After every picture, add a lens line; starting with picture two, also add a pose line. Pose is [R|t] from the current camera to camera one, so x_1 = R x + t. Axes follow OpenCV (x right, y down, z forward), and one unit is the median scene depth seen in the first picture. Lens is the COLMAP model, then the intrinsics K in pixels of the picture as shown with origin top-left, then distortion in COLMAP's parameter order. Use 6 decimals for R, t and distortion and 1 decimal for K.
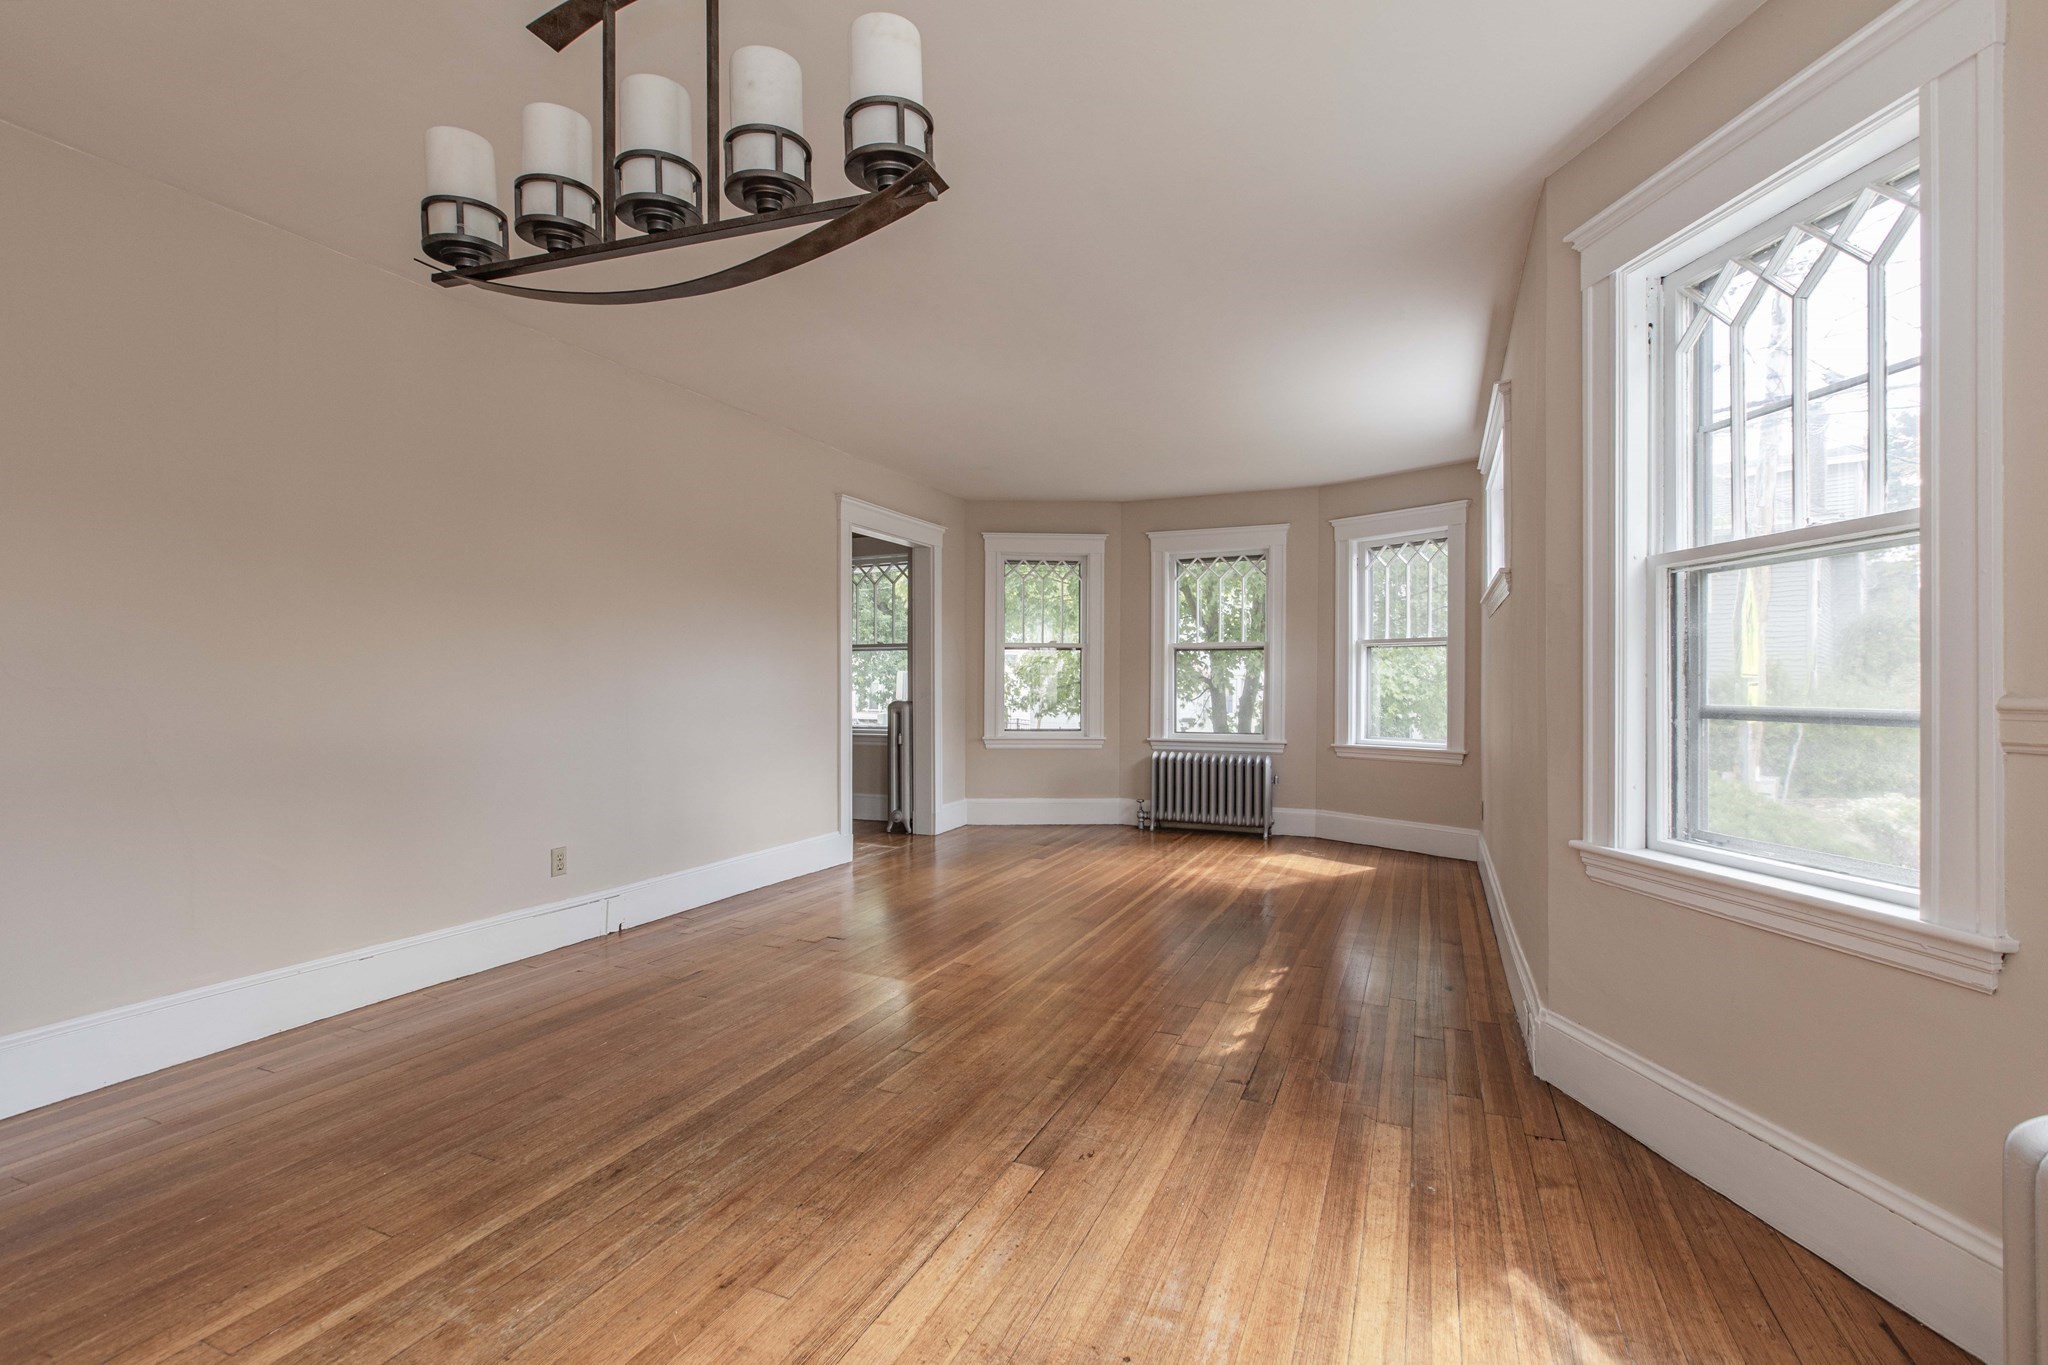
lens RADIAL K [[932.1, 0, 1030.5], [0, 932.1, 684.9], [0, 0, 1]] dist [-0.003036, 0.001095]
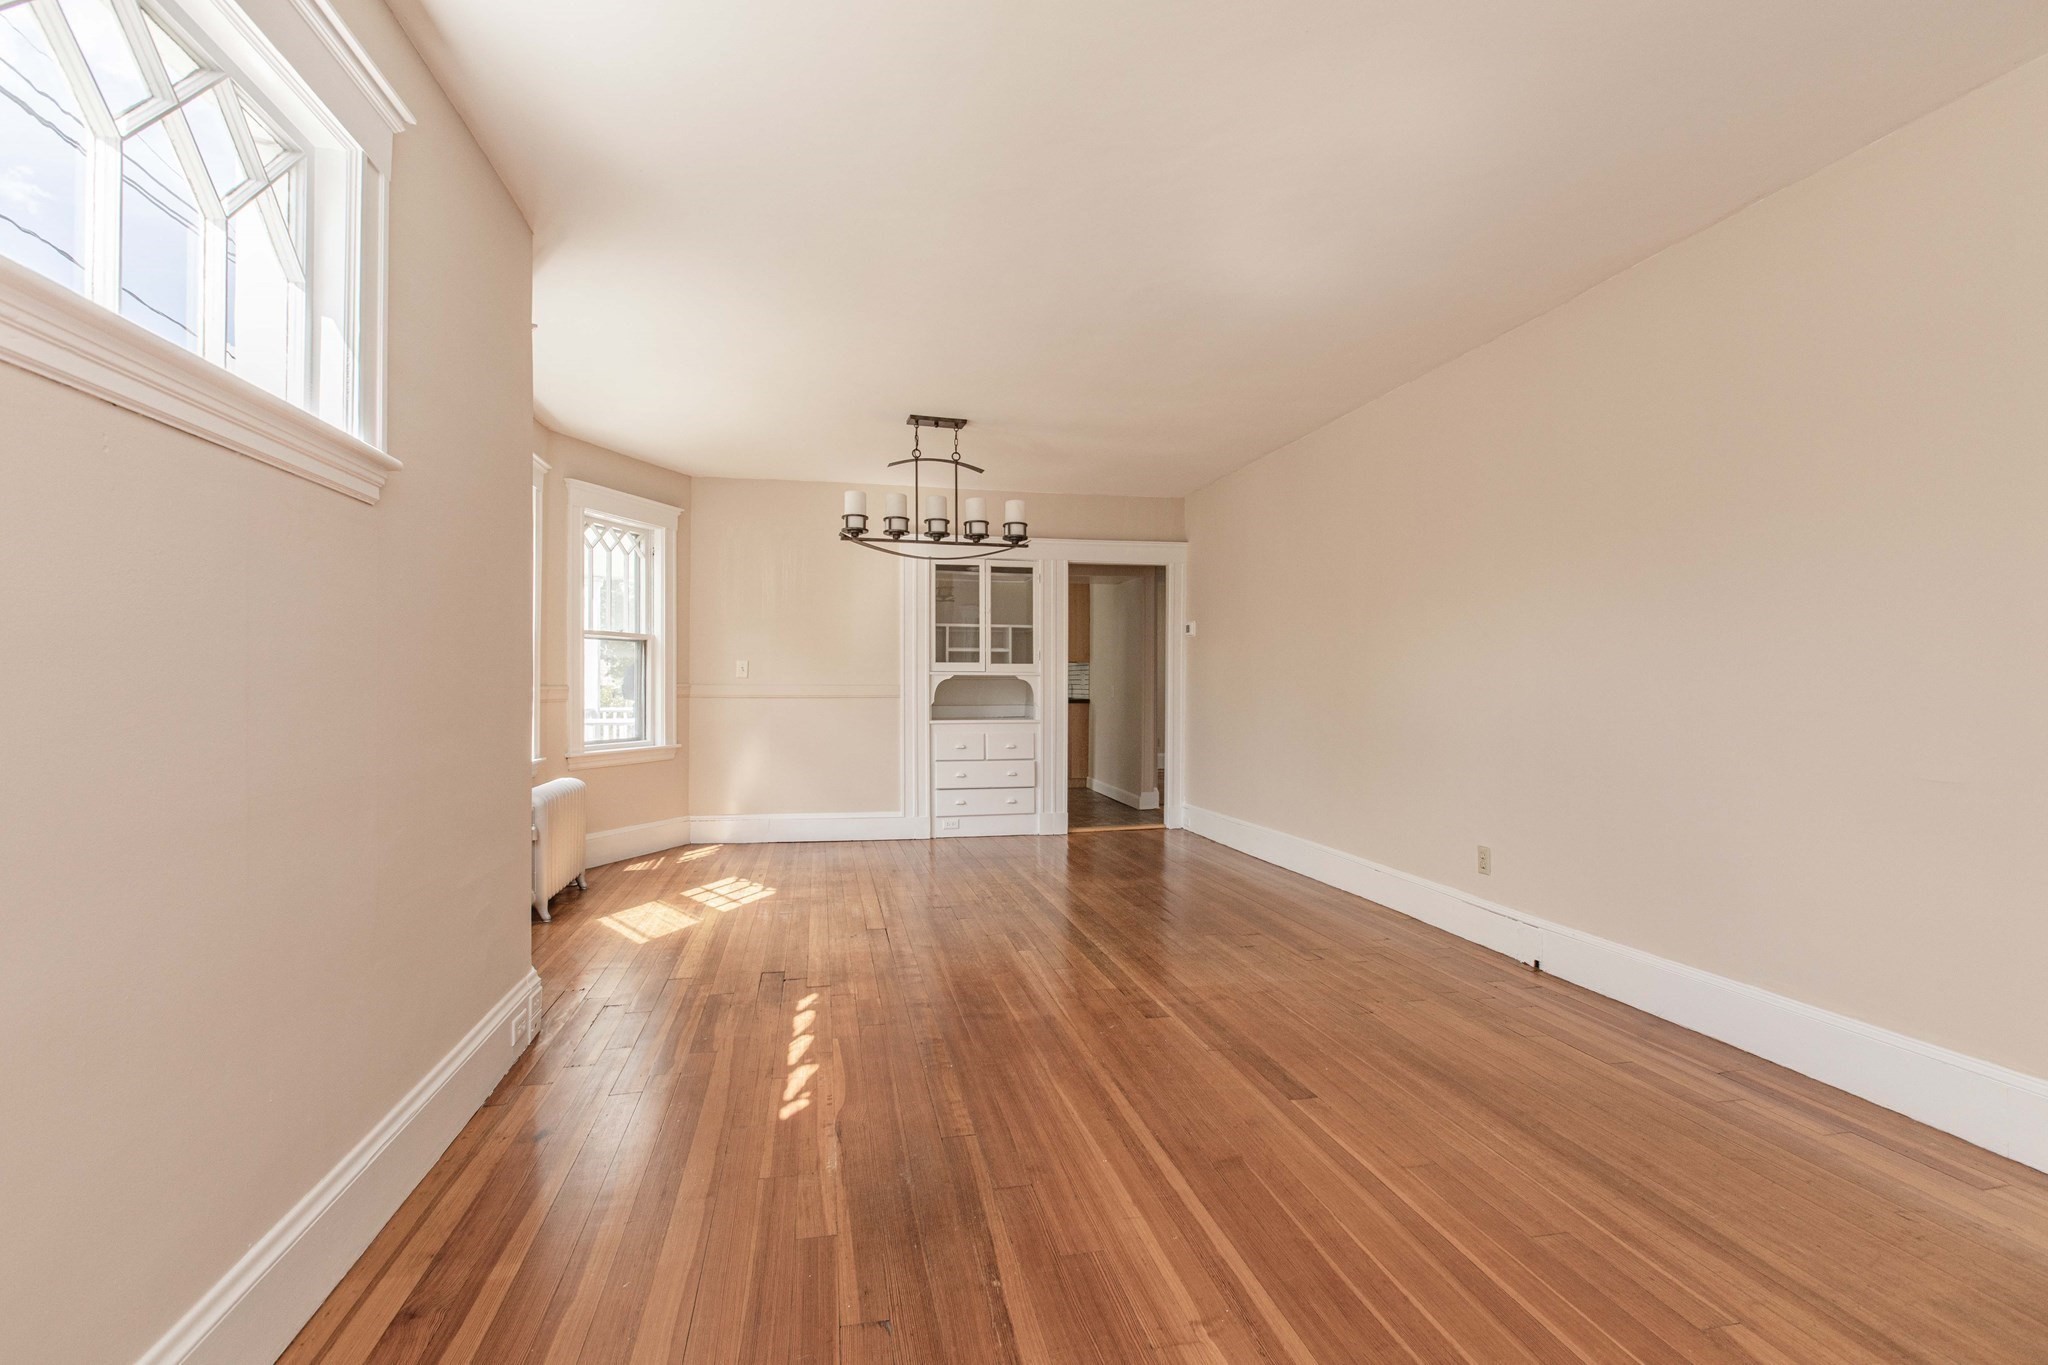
lens RADIAL K [[932.1, 0, 1023.4], [0, 932.1, 678.4], [0, 0, 1]] dist [-0.003036, 0.001095]
pose [[-0.814928, -0.006626, -0.579524, 0.566975], [-0.000800, 0.999947, -0.010308, 0.003292], [0.579562, -0.007937, -0.814890, 1.779576]]
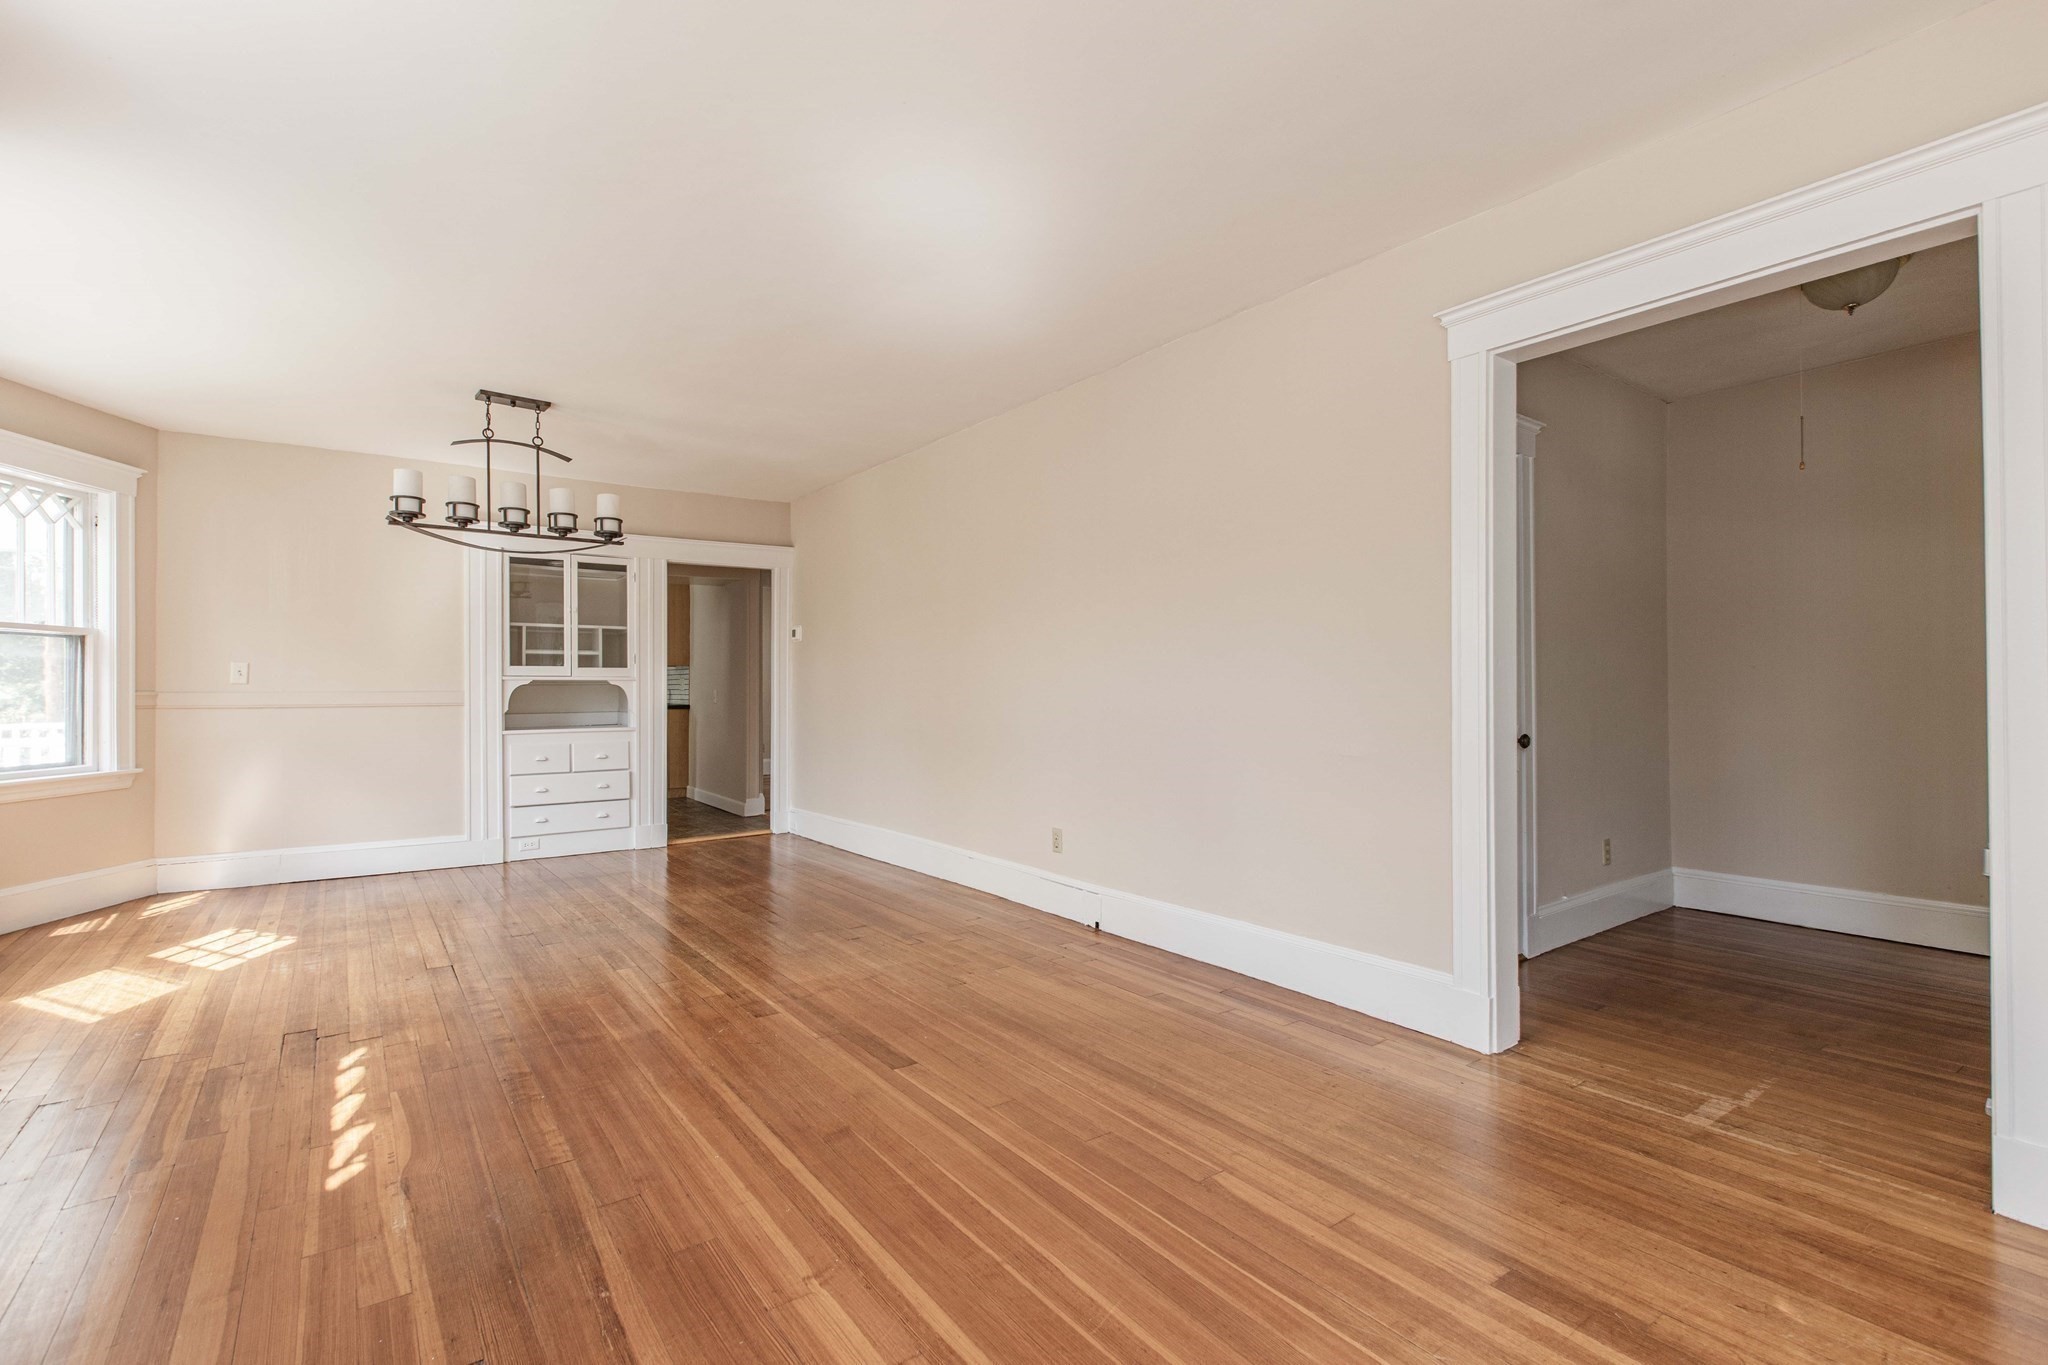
lens RADIAL K [[932.1, 0, 1024.9], [0, 932.1, 683.4], [0, 0, 1]] dist [-0.003036, 0.001095]
pose [[-0.509362, -0.003791, -0.860544, 0.600436], [0.006216, 0.999948, -0.008084, 0.003071], [0.860530, -0.009467, -0.509312, 1.808851]]
